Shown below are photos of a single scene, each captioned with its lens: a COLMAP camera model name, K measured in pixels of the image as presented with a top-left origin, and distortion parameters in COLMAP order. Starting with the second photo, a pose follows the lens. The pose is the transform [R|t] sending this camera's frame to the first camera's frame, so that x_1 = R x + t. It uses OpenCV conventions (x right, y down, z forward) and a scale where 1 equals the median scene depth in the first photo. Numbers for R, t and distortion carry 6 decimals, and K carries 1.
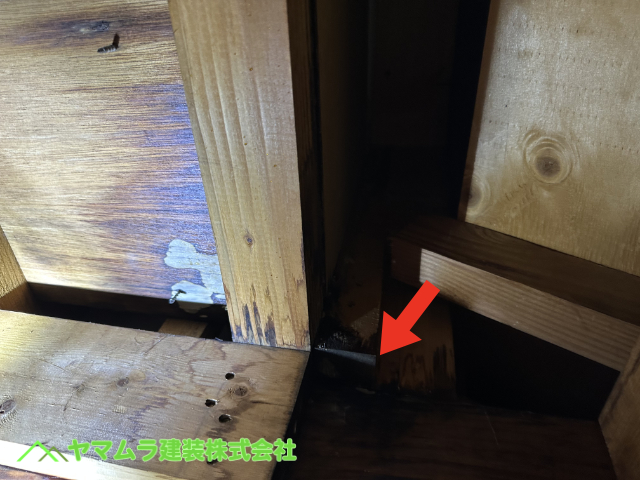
lens RADIAL K [[447.9, 0, 320.0], [0, 447.9, 240.0], [0, 0, 1]] dist [0.004537, -0.001032]
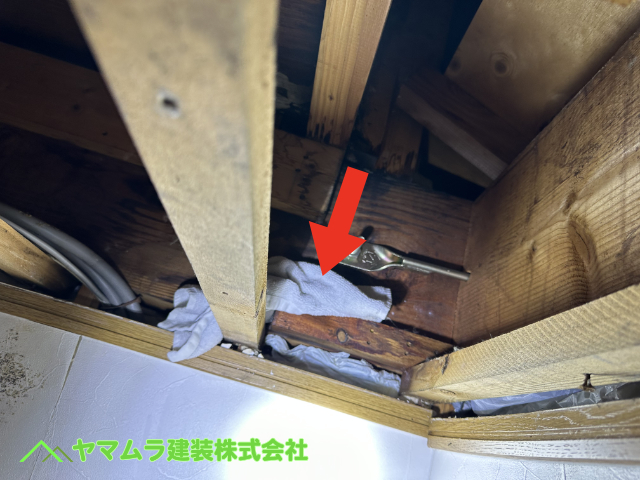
lens RADIAL K [[447.9, 0, 320.0], [0, 447.9, 240.0], [0, 0, 1]] dist [0.004537, -0.001032]
pose [[0.987123, 0.124490, 0.100450, -0.276795], [-0.159672, 0.804685, 0.571827, -0.526620], [-0.009644, -0.580503, 0.814201, -0.806687]]
